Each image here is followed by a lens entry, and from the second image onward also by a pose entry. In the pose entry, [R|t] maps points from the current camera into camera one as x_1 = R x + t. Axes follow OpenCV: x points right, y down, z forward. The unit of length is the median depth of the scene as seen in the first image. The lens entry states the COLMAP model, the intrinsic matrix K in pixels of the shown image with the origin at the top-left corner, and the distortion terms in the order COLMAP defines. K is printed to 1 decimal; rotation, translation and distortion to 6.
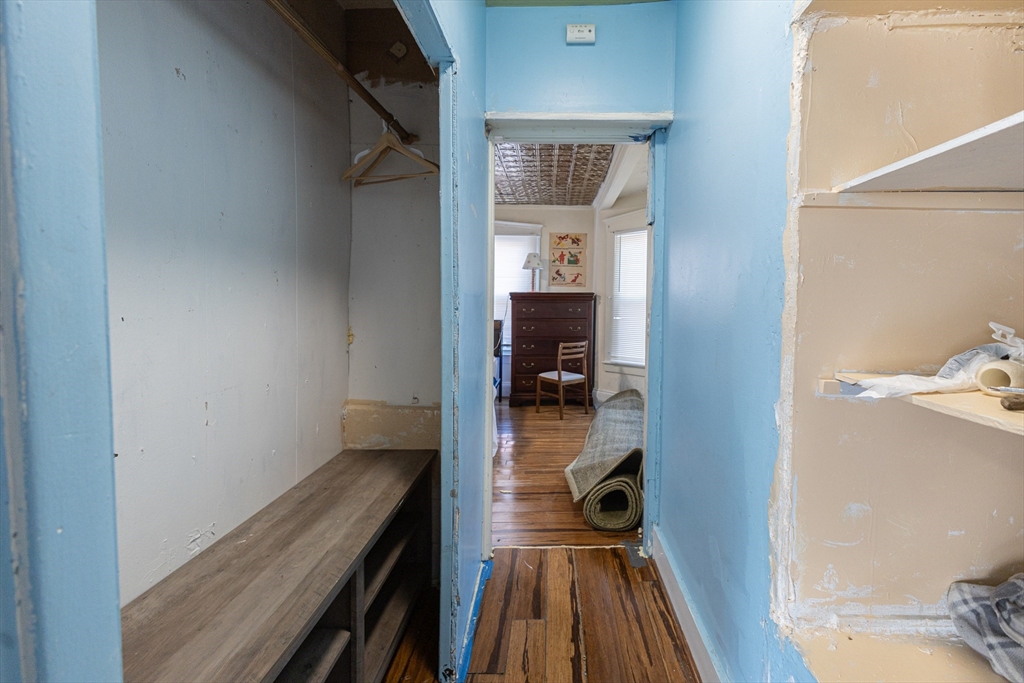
lens RADIAL K [[479.5, 0, 512.0], [0, 479.5, 341.5], [0, 0, 1]] dist [0.000010, -0.000026]
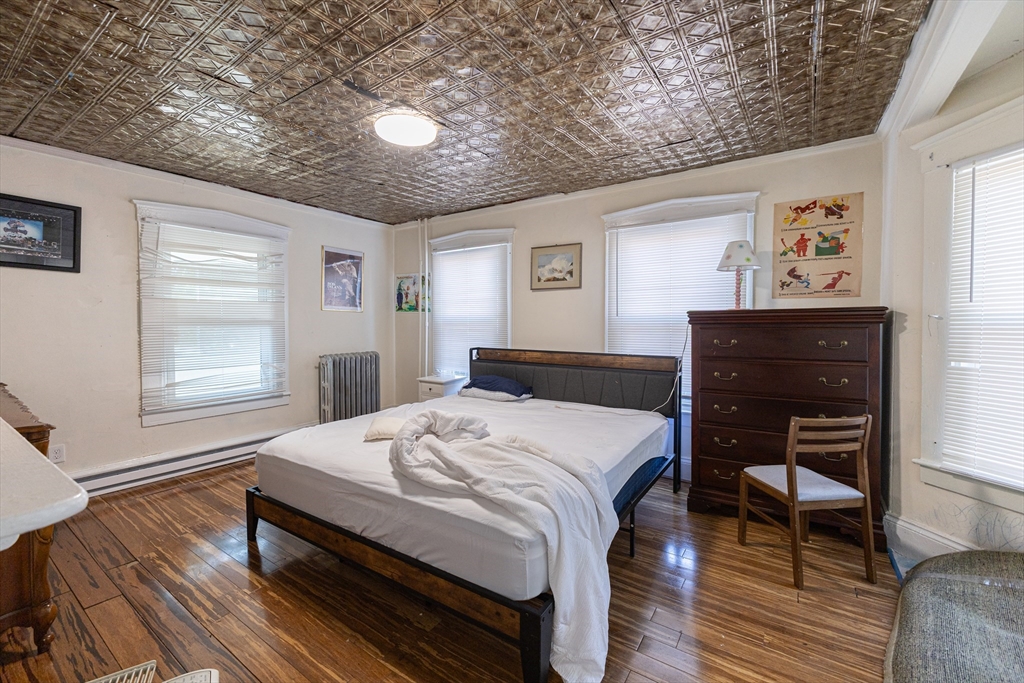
lens RADIAL K [[420.4, 0, 483.3], [0, 420.4, 333.2], [0, 0, 1]] dist [0.001400, -0.000052]
pose [[0.845786, 0.003265, -0.533512, 0.055966], [-0.037002, 0.997932, -0.052553, -0.038782], [0.532237, 0.064190, 0.844158, 0.431247]]
